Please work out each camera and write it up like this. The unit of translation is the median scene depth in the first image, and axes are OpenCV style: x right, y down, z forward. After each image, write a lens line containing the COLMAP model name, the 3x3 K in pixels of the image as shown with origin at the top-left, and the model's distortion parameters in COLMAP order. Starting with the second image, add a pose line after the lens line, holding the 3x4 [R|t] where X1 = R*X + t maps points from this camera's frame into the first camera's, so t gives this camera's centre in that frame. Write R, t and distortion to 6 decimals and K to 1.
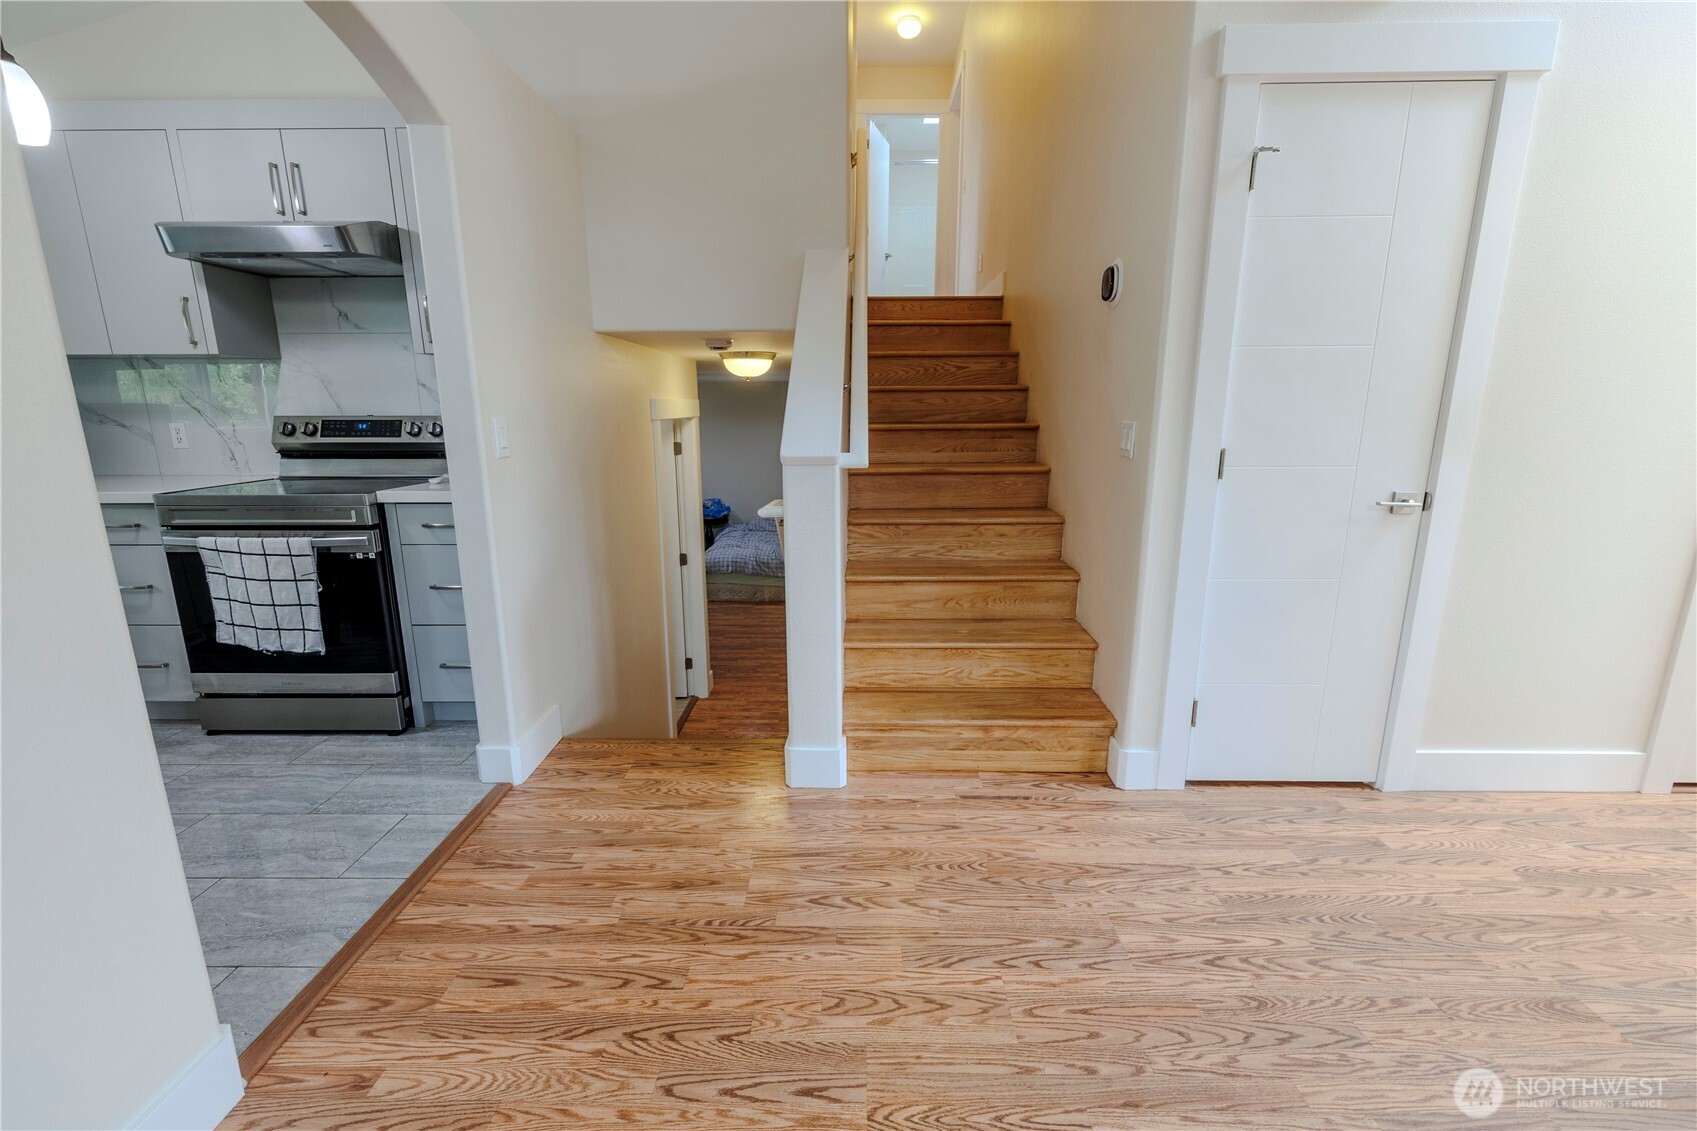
lens RADIAL K [[712.2, 0, 848.8], [0, 712.2, 558.3], [0, 0, 1]] dist [0.001010, -0.000200]
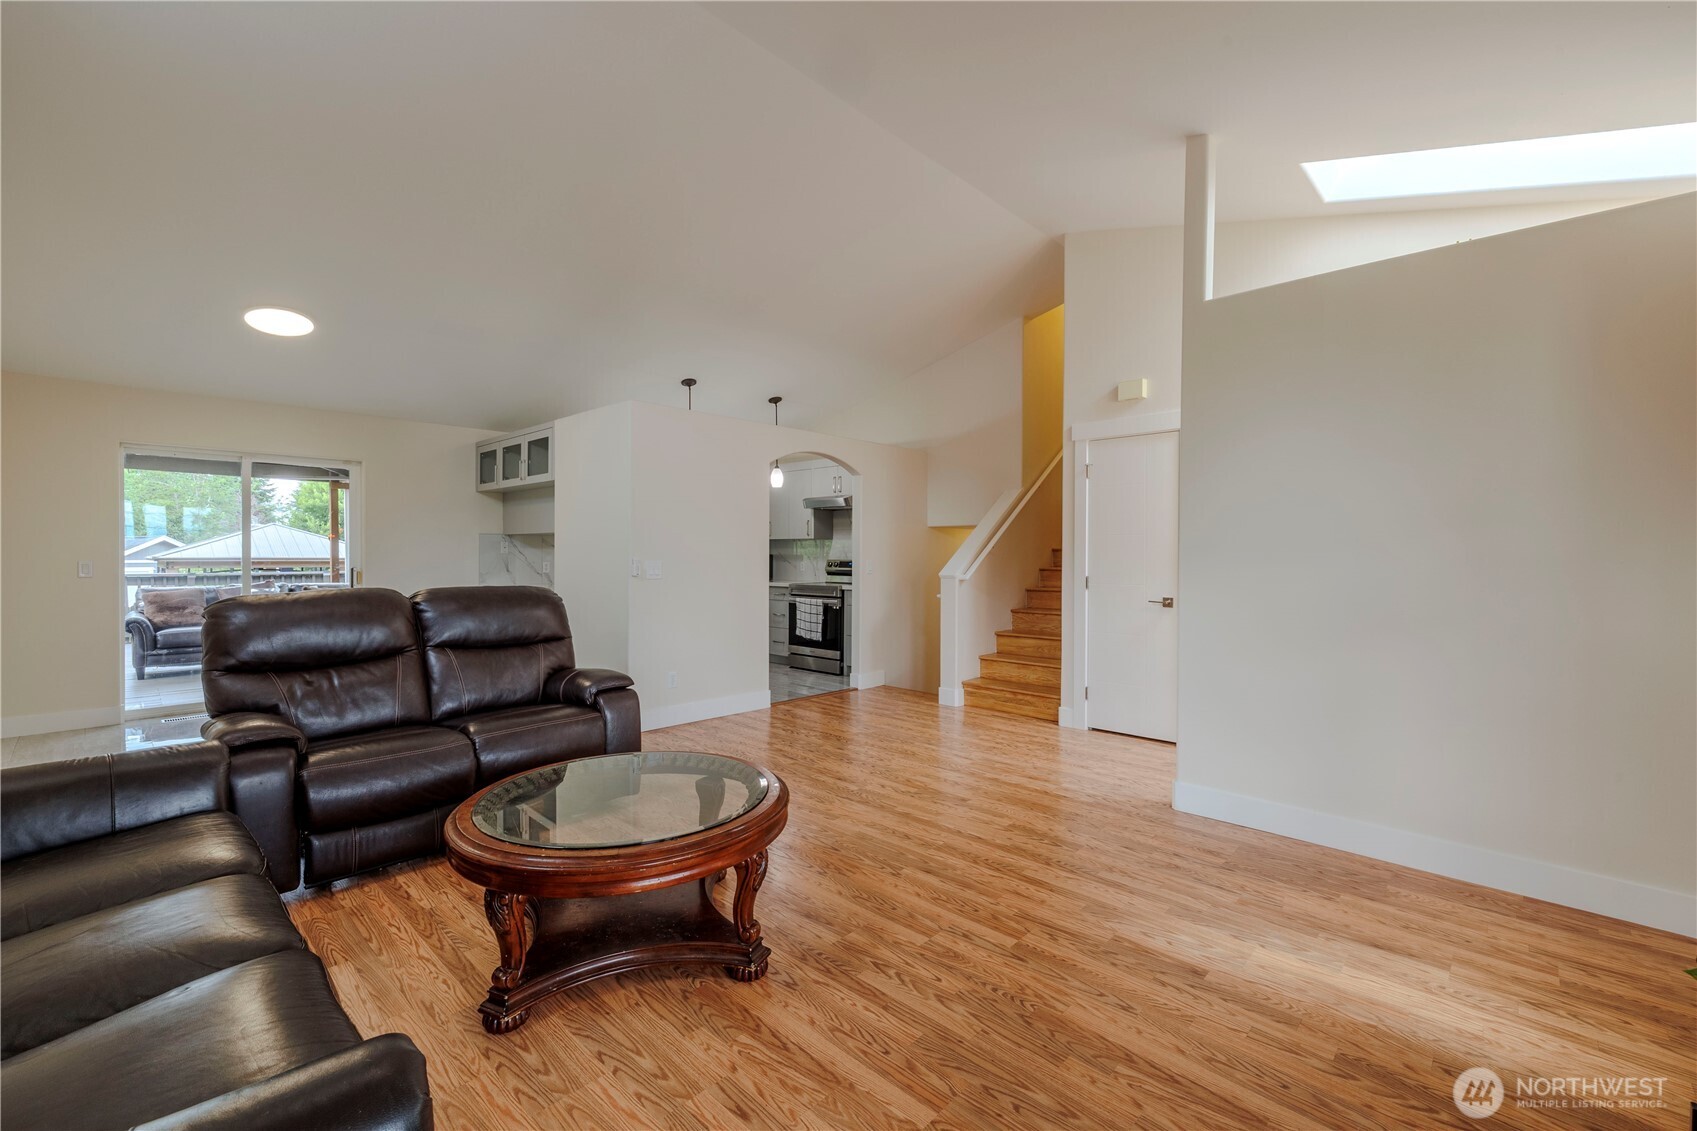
lens RADIAL K [[712.2, 0, 848.8], [0, 712.2, 558.3], [0, 0, 1]] dist [0.001010, -0.000200]
pose [[0.734757, 0.008755, -0.678274, 1.270771], [-0.151083, 0.976912, -0.151054, 0.223890], [0.661291, 0.213464, 0.719116, -1.040880]]
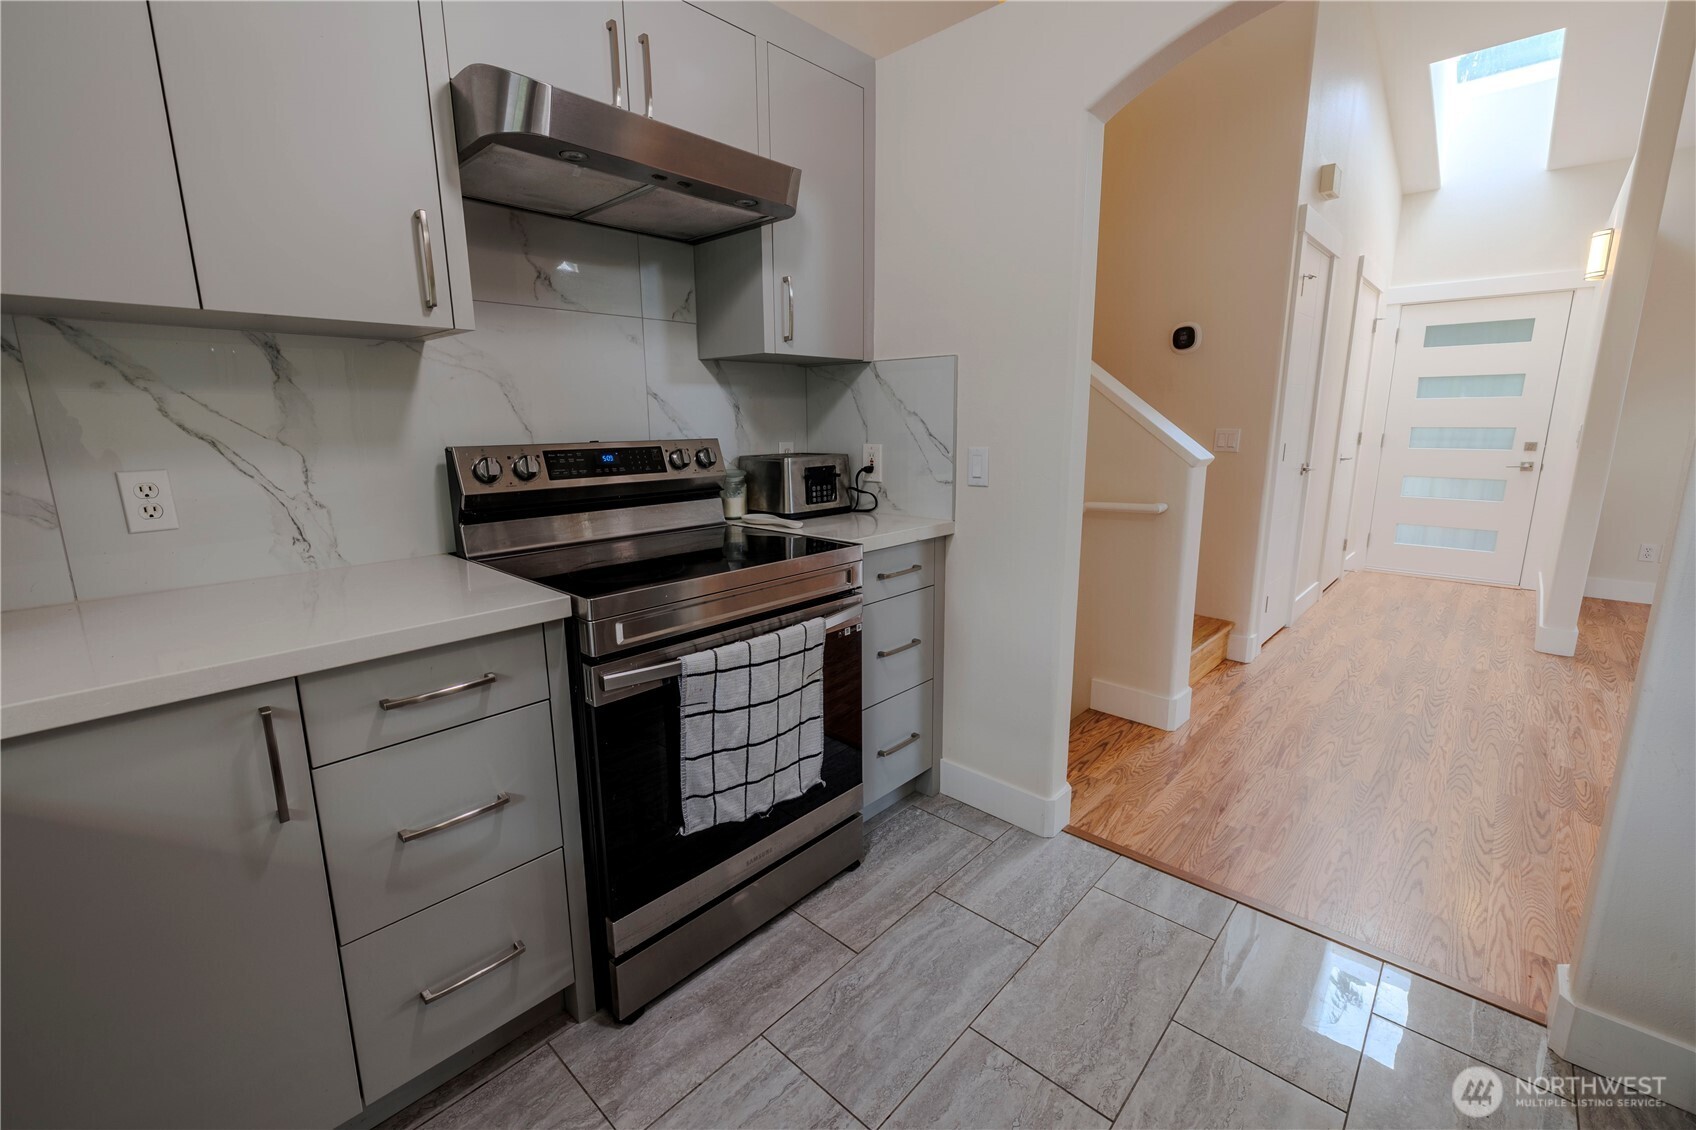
lens RADIAL K [[710.3, 0, 835.1], [0, 710.3, 557.2], [0, 0, 1]] dist [0.001922, 0.000242]
pose [[0.676406, -0.145501, 0.722014, -1.192367], [0.162053, 0.985671, 0.046817, -0.112385], [-0.718480, 0.085337, 0.690293, 0.500518]]
